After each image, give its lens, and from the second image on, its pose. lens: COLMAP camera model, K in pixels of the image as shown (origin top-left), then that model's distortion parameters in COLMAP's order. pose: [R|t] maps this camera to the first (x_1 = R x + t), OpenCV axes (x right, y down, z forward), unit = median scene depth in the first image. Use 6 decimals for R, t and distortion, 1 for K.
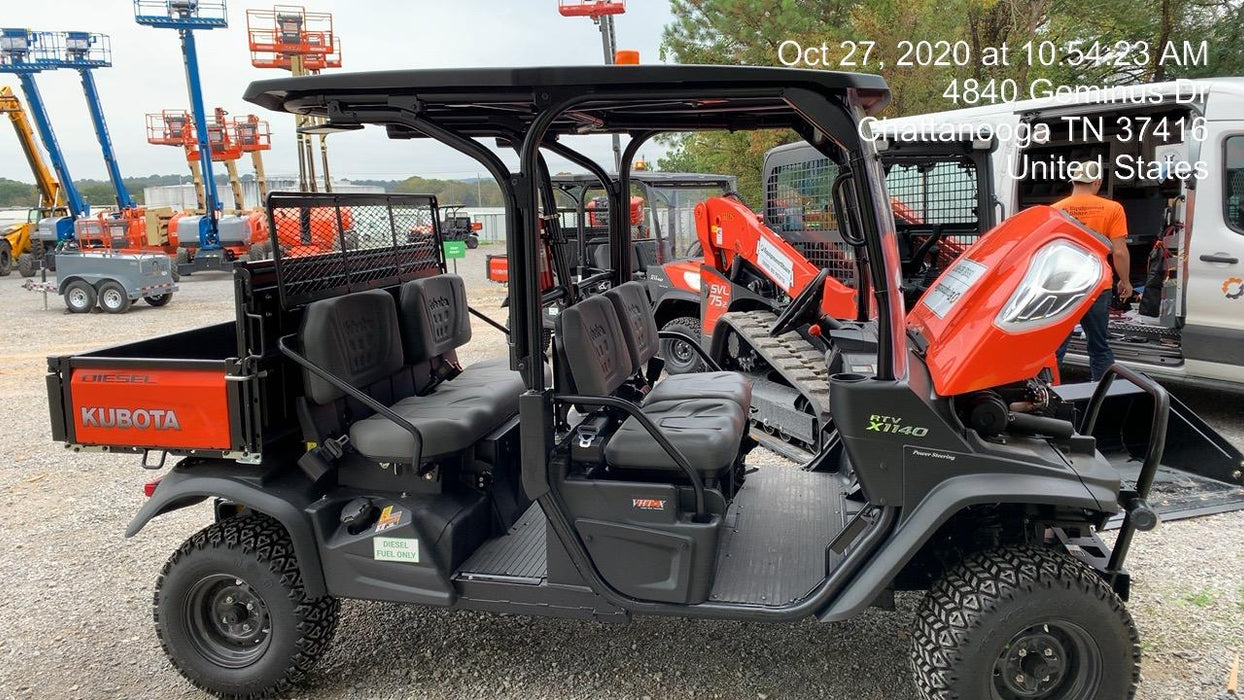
lens RADIAL K [[887.6, 0, 622.0], [0, 887.6, 350.0], [0, 0, 1]] dist [0.043521, 0.001359]
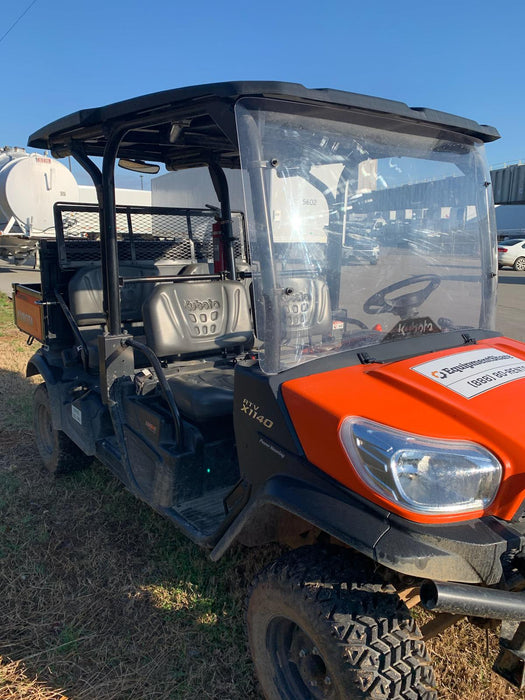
lens RADIAL K [[542.5, 0, 262.5], [0, 542.5, 350.0], [0, 0, 1]] dist [0.007869, 0.000760]
pose [[0.728255, 0.174449, -0.662731, 0.649165], [-0.144965, 0.984389, 0.099820, -0.050246], [0.669799, 0.023378, 0.742175, 0.452620]]
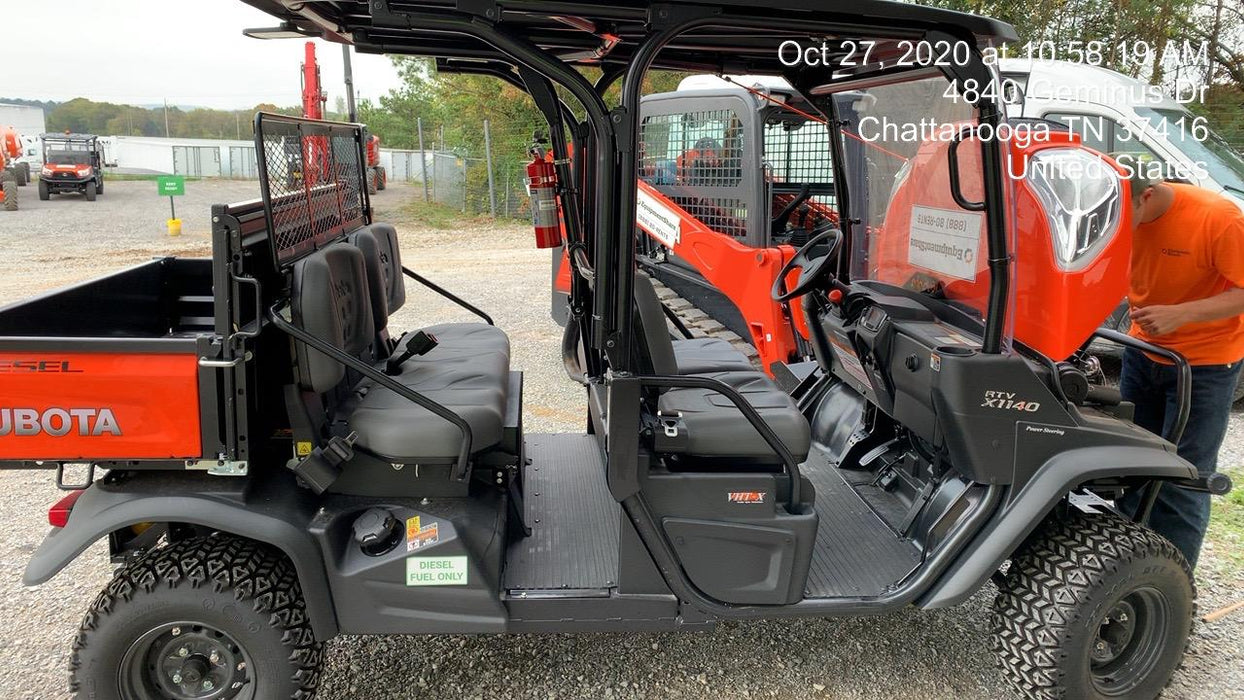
lens RADIAL K [[887.6, 0, 622.0], [0, 887.6, 350.0], [0, 0, 1]] dist [0.043521, 0.001359]
pose [[0.955618, -0.017457, 0.294092, -0.323111], [0.000773, 0.998388, 0.056752, -0.021279], [-0.294609, -0.054006, 0.954091, 0.189205]]
